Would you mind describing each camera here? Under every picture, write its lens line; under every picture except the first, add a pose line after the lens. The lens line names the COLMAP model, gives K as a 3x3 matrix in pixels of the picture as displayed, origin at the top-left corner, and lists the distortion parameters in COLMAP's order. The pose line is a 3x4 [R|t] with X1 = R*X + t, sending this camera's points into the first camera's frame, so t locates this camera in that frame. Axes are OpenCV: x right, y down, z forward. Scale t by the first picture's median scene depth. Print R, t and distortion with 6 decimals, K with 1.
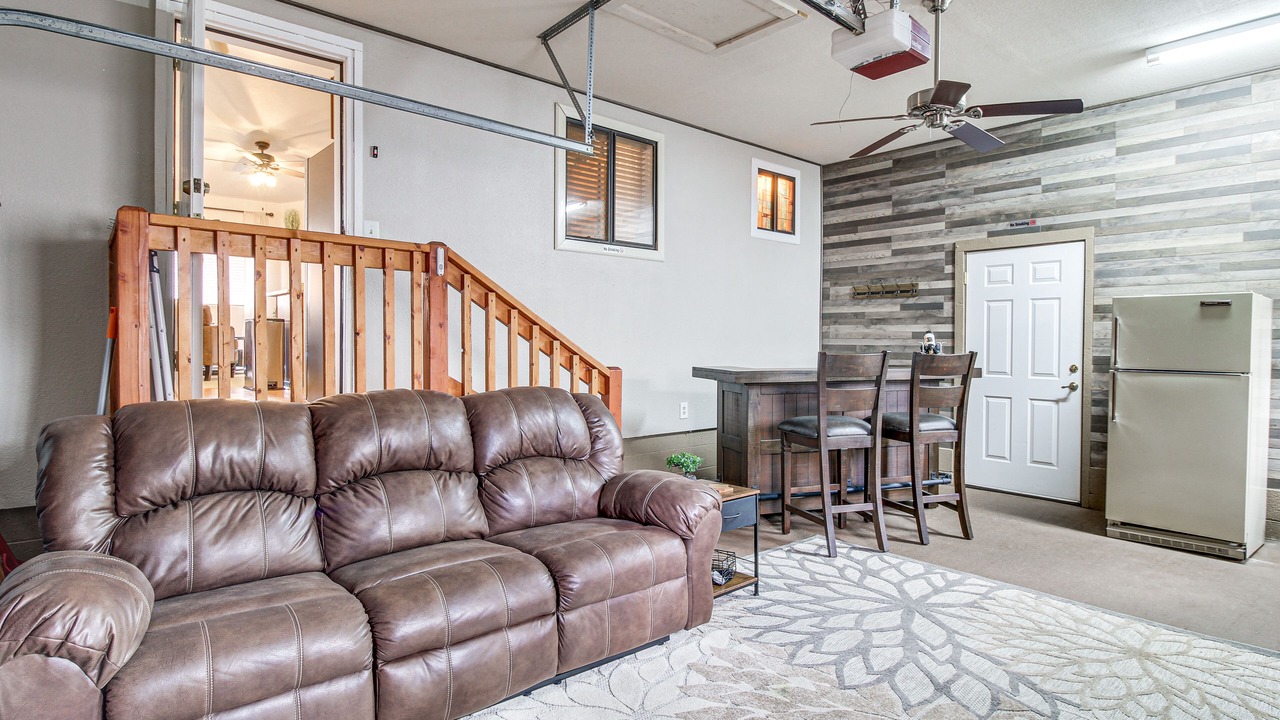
lens RADIAL K [[657.8, 0, 657.2], [0, 657.8, 350.8], [0, 0, 1]] dist [-0.002377, -0.000667]
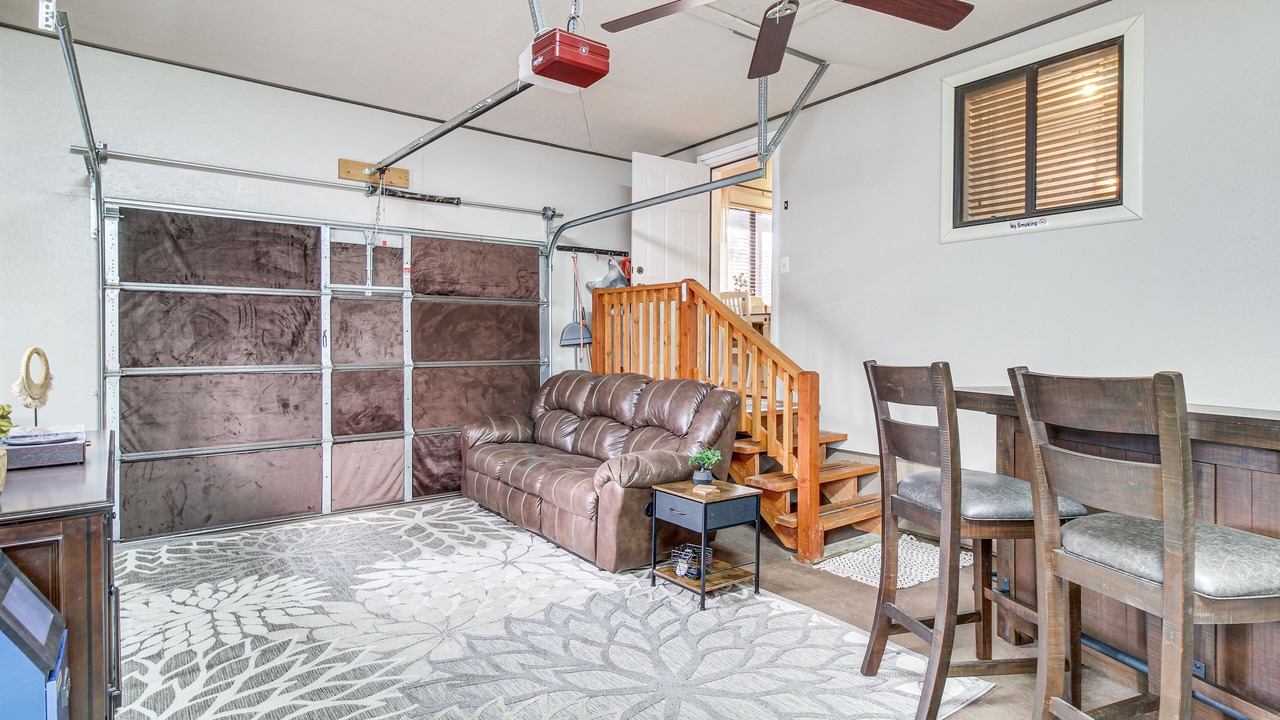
lens RADIAL K [[657.8, 0, 657.2], [0, 657.8, 350.8], [0, 0, 1]] dist [-0.002377, -0.000667]
pose [[-0.055908, 0.007539, -0.998407, 0.939423], [-0.015500, 0.999844, 0.008418, -0.012740], [0.998316, 0.015946, -0.055783, 0.826155]]
